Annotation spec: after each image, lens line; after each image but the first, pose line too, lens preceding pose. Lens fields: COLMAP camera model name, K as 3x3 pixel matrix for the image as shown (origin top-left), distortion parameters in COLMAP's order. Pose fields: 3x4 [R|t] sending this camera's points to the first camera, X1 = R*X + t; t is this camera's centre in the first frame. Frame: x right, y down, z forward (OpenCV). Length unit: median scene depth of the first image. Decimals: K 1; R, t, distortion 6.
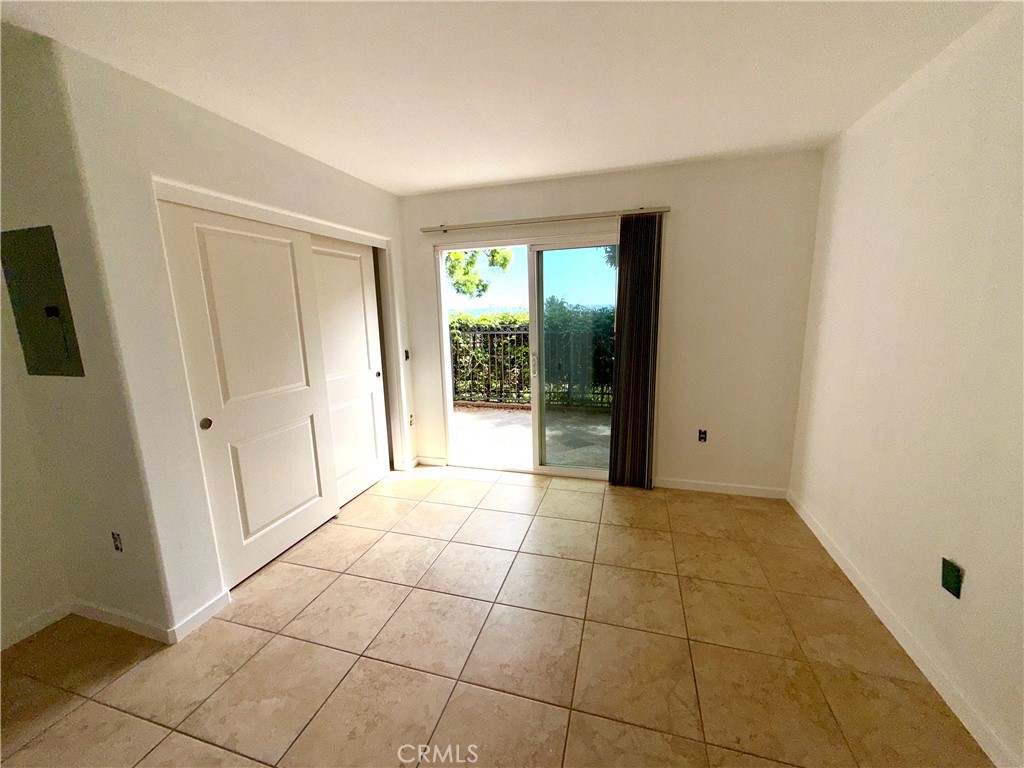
lens RADIAL K [[409.2, 0, 509.2], [0, 409.2, 384.1], [0, 0, 1]] dist [0.001923, -0.000394]
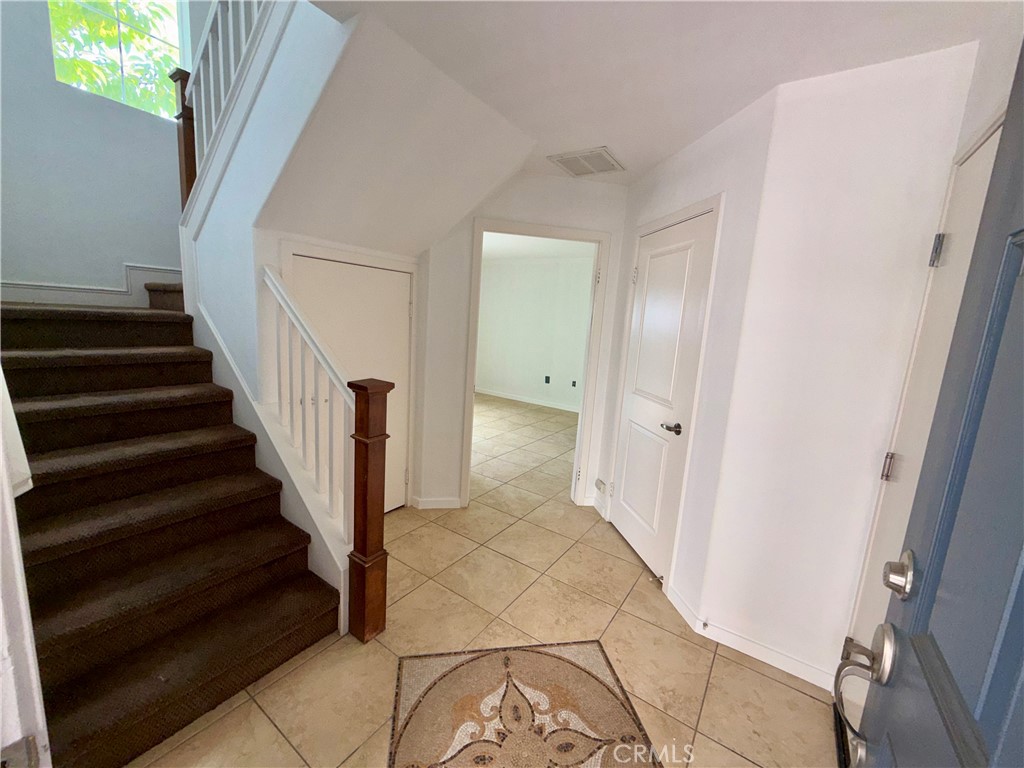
lens RADIAL K [[409.2, 0, 509.2], [0, 409.2, 384.1], [0, 0, 1]] dist [0.001923, -0.000394]
pose [[0.306404, -0.110061, 0.945517, -3.318002], [0.102568, 0.991327, 0.082155, 0.103862], [-0.946359, 0.071807, 0.315036, -0.031259]]
